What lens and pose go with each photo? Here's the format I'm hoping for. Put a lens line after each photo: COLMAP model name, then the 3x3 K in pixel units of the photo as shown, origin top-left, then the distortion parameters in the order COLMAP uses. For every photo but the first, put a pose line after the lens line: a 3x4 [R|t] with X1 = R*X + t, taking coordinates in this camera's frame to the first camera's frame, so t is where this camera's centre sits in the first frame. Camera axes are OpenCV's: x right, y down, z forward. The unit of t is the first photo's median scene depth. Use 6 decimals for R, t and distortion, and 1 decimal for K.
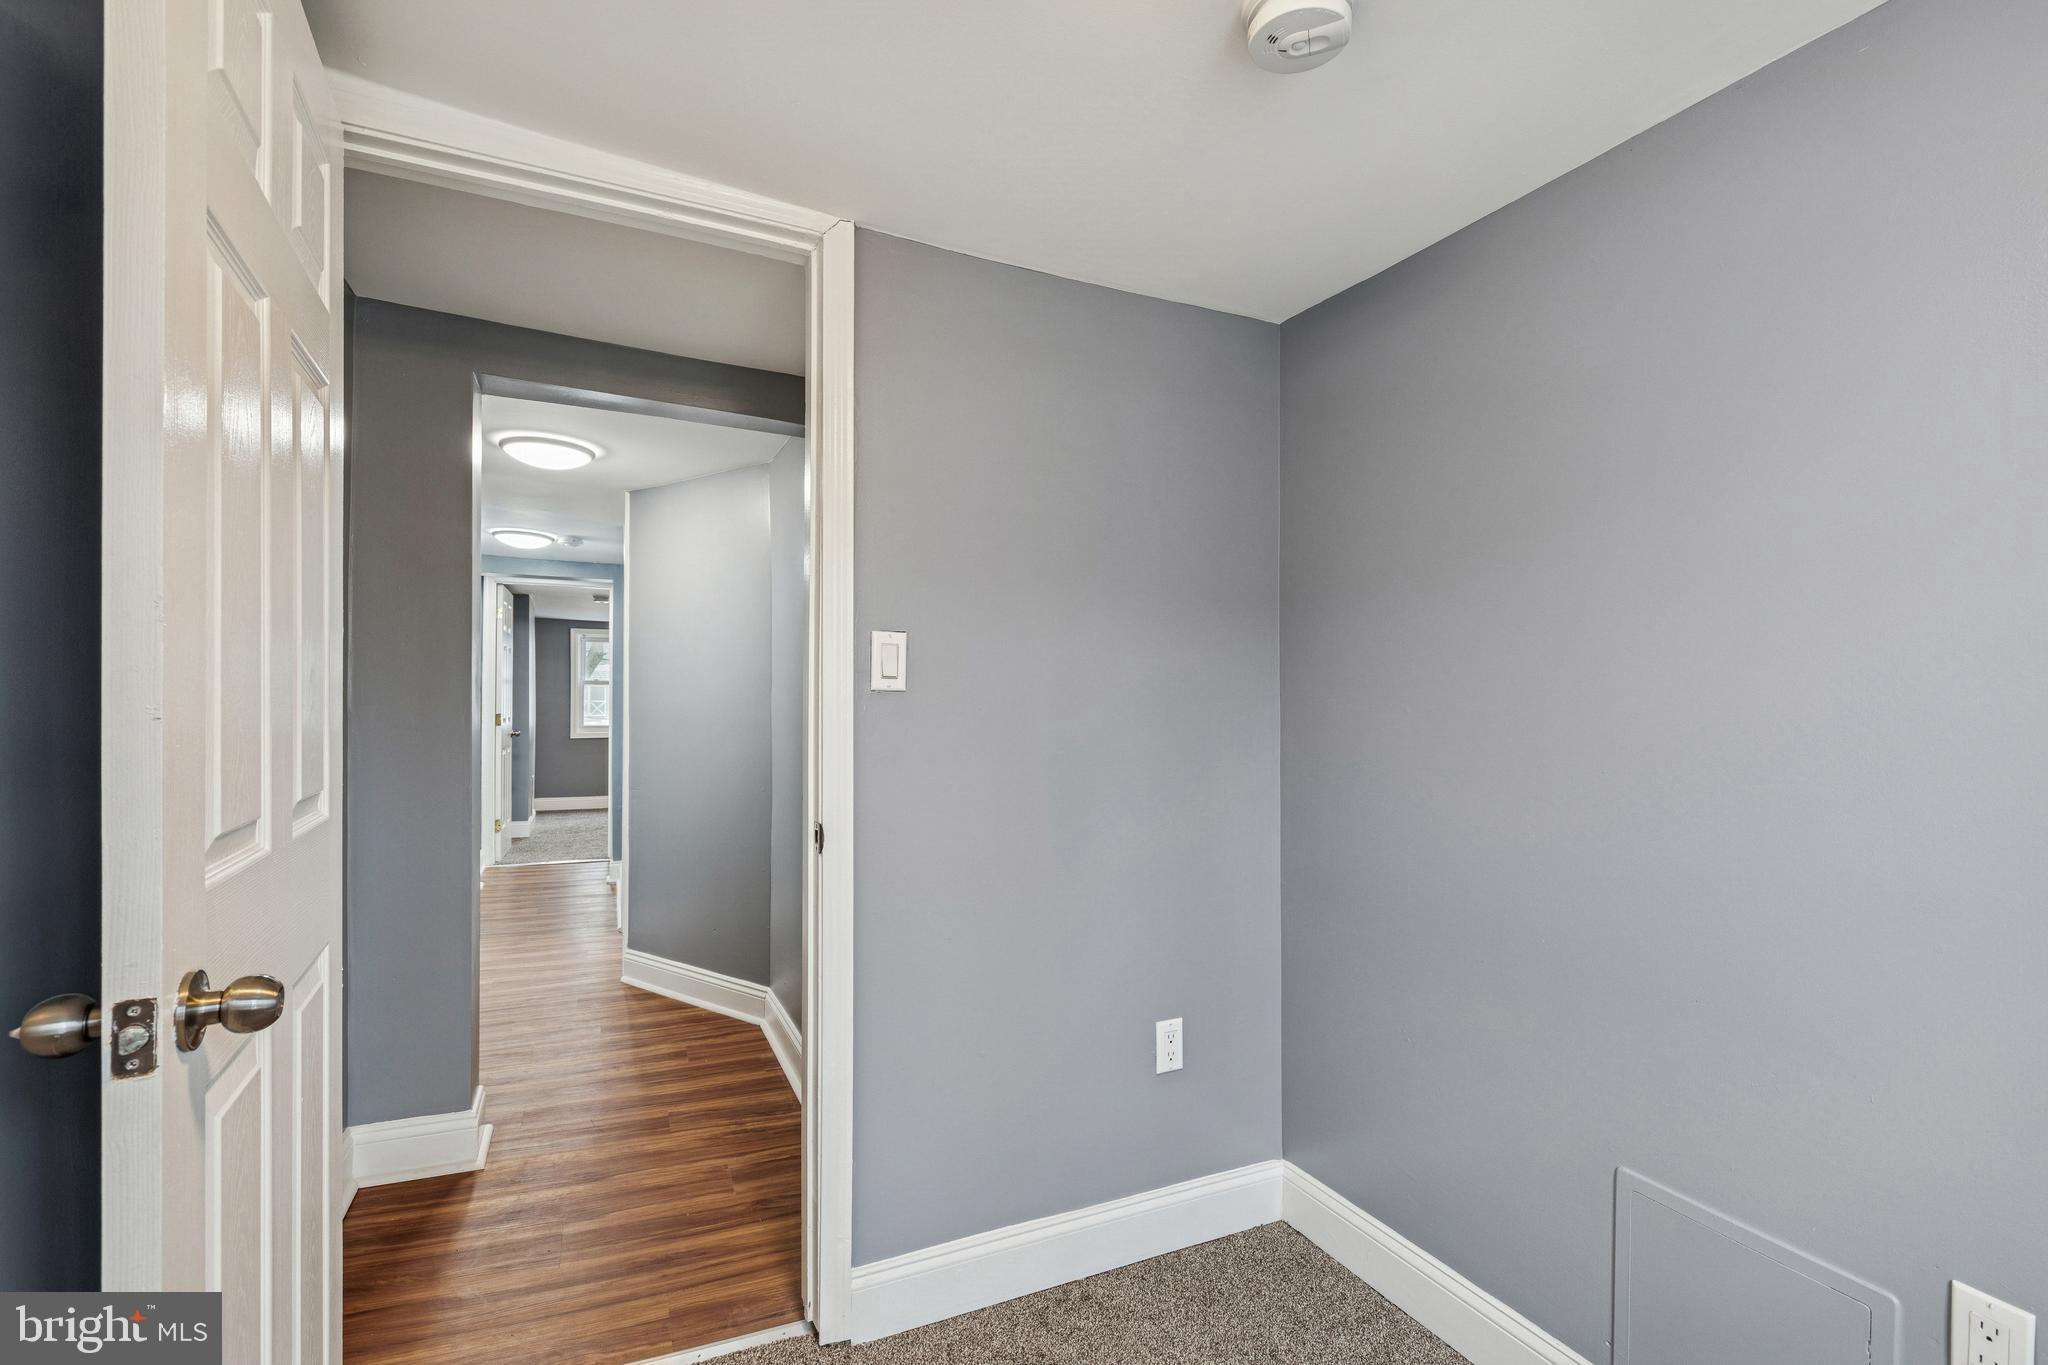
lens RADIAL K [[930.2, 0, 1017.7], [0, 930.2, 684.9], [0, 0, 1]] dist [0.014073, -0.003405]
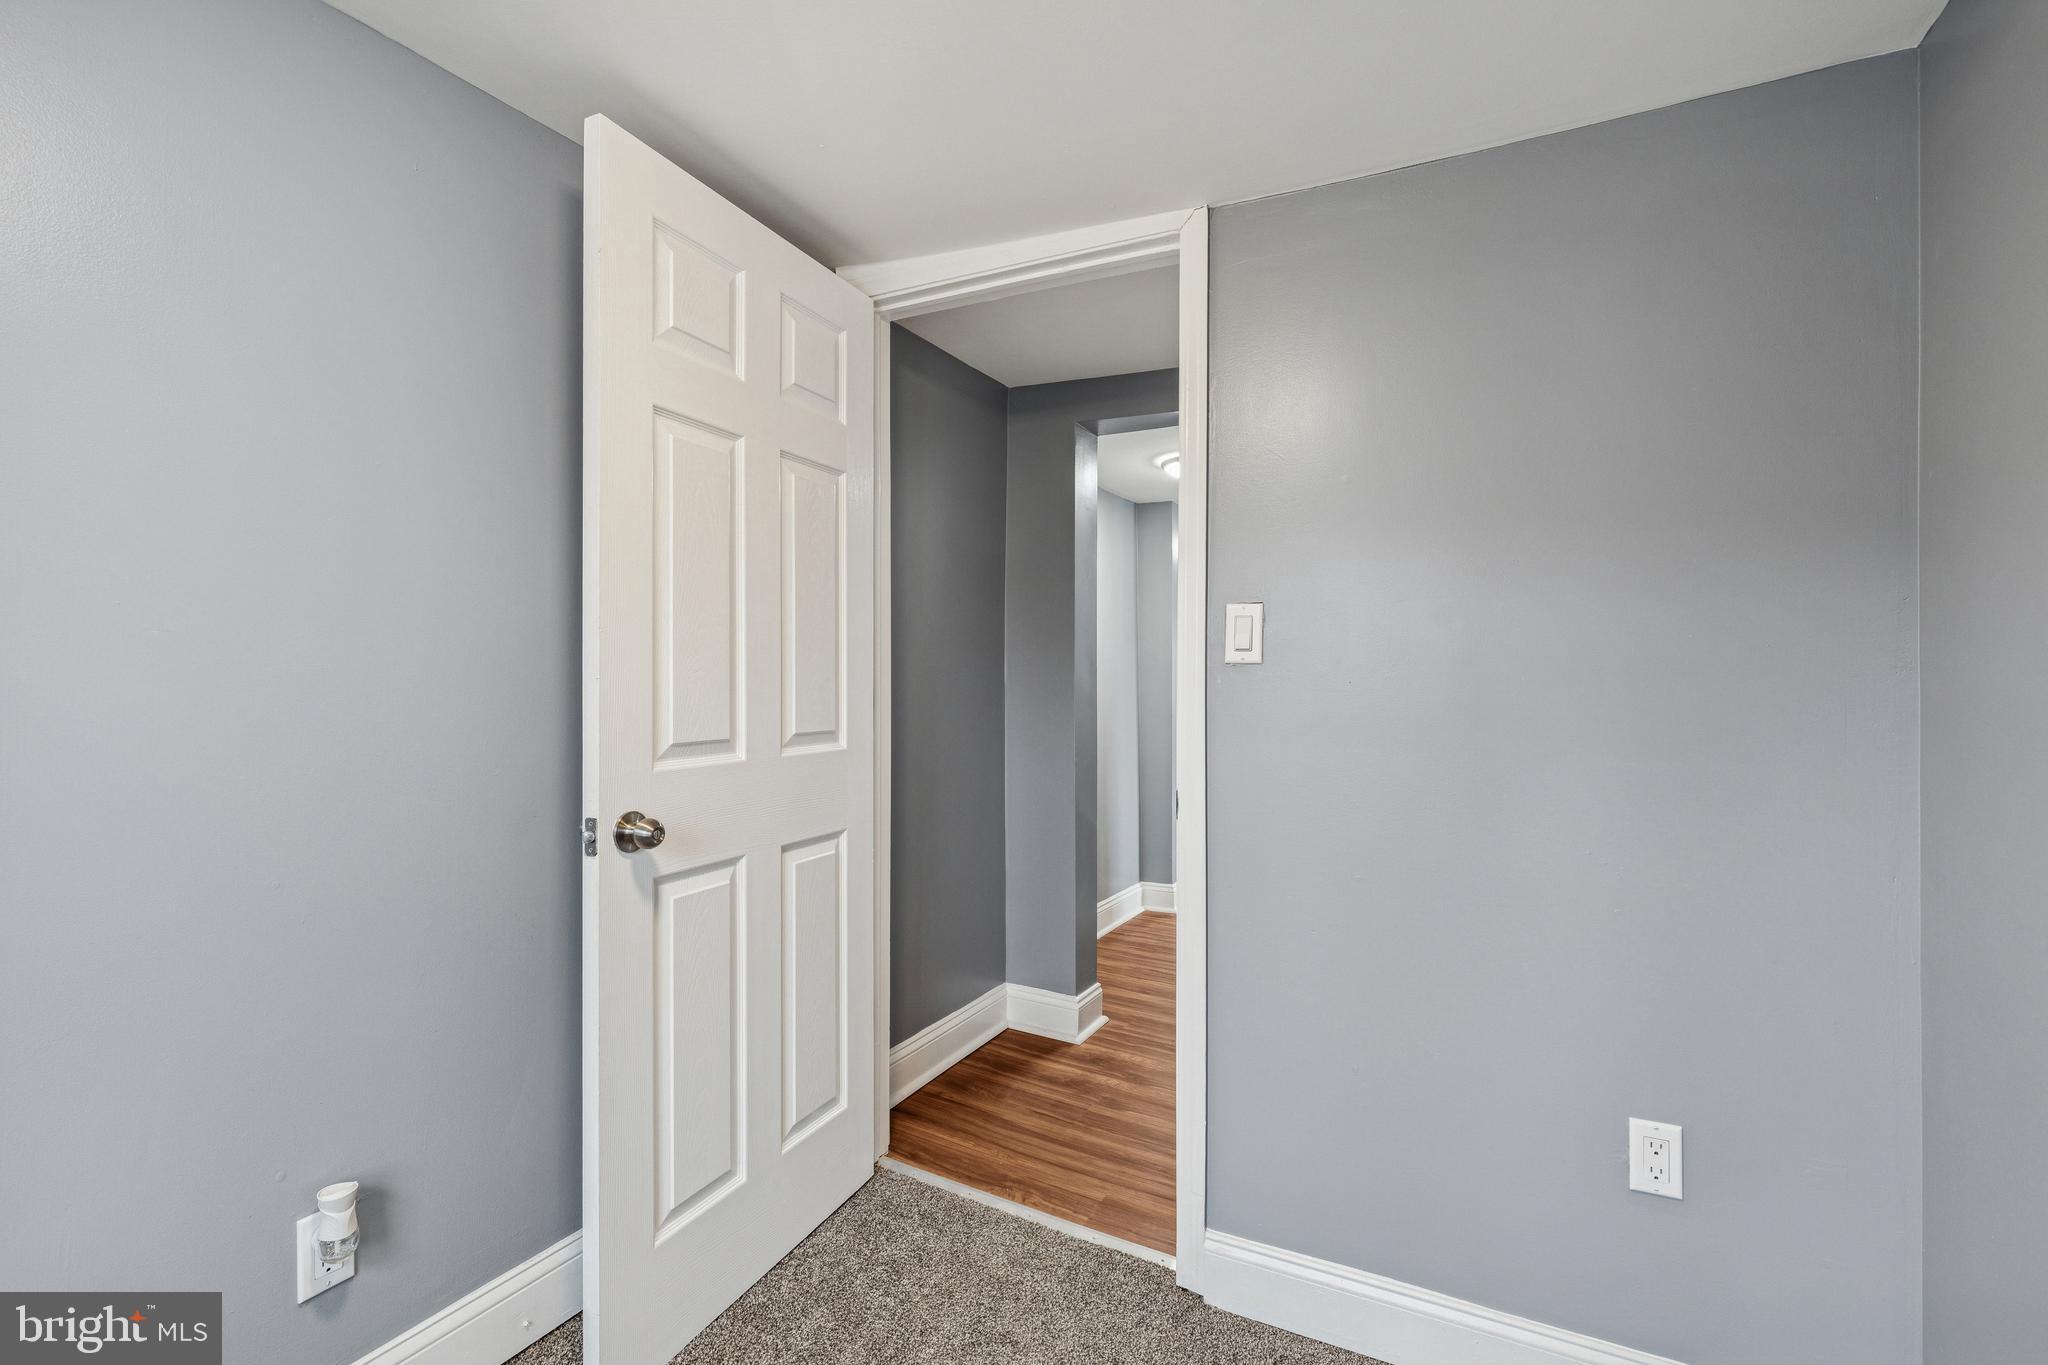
lens RADIAL K [[930.2, 0, 1020.5], [0, 930.2, 668.5], [0, 0, 1]] dist [0.014073, -0.003405]
pose [[0.612677, -0.011455, -0.790251, 0.497180], [0.010306, 0.999926, -0.006504, 0.016147], [0.790266, -0.004160, 0.612749, 0.209093]]
